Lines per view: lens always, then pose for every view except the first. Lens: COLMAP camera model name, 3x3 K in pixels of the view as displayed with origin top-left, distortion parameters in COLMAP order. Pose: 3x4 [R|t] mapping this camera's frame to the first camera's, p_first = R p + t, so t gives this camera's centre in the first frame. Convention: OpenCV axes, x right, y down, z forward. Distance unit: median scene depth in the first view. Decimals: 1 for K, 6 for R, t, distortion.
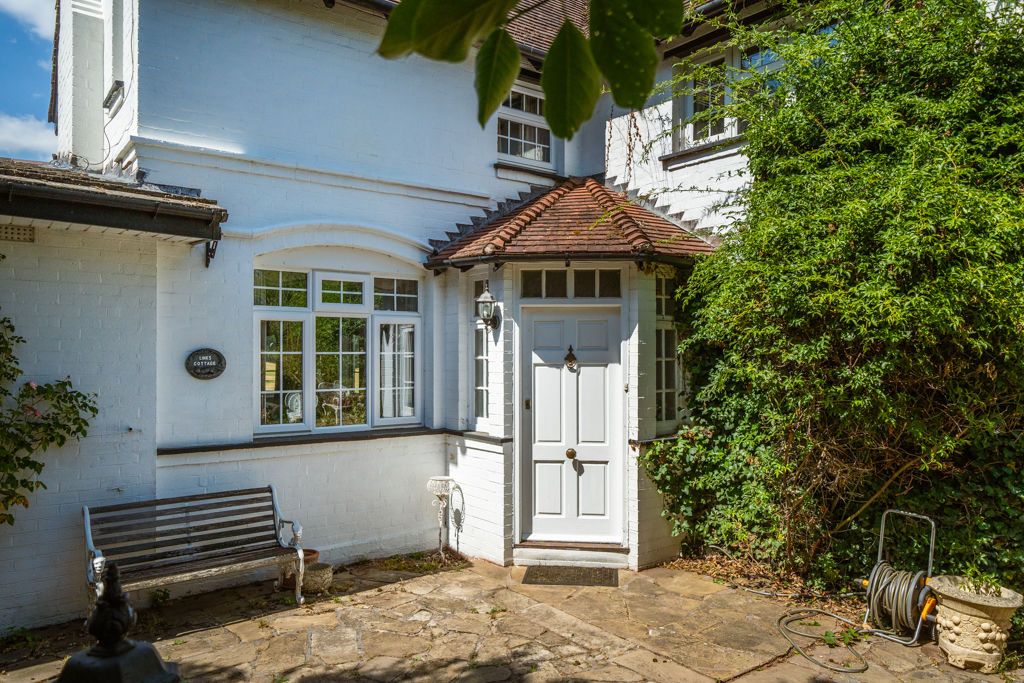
lens RADIAL K [[713.4, 0, 512.0], [0, 713.4, 341.5], [0, 0, 1]] dist [0.006535, 0.002530]
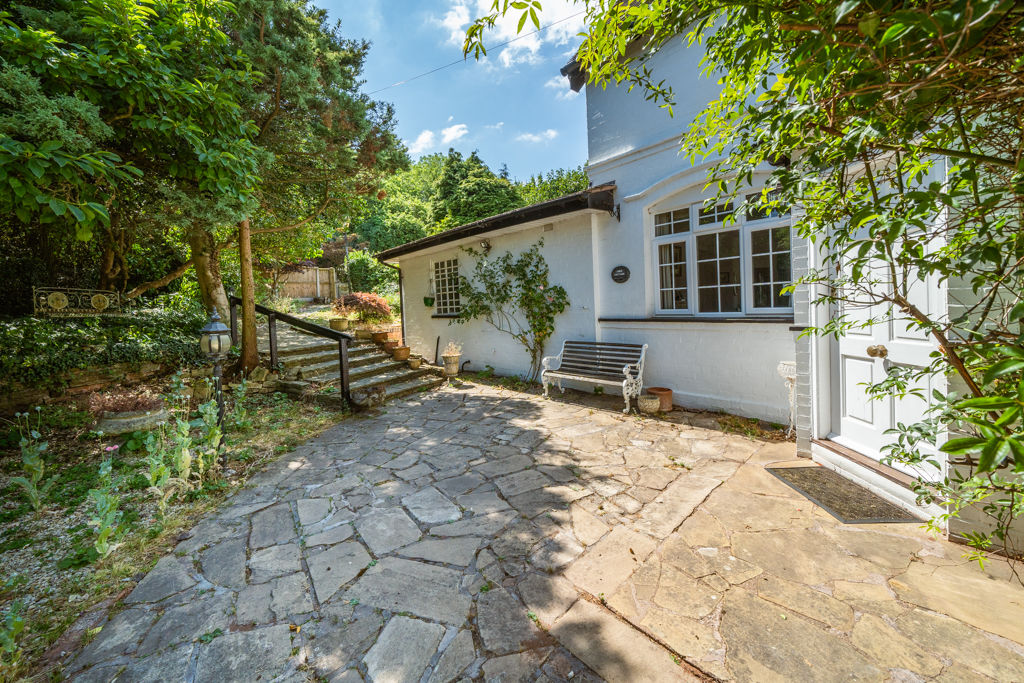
lens RADIAL K [[369.1, 0, 510.9], [0, 369.1, 314.6], [0, 0, 1]] dist [-0.000735, -0.000061]
pose [[0.094636, 0.024263, -0.995216, 0.494738], [0.057715, 0.997888, 0.029816, 0.090061], [0.993838, -0.060261, 0.093035, 0.622765]]
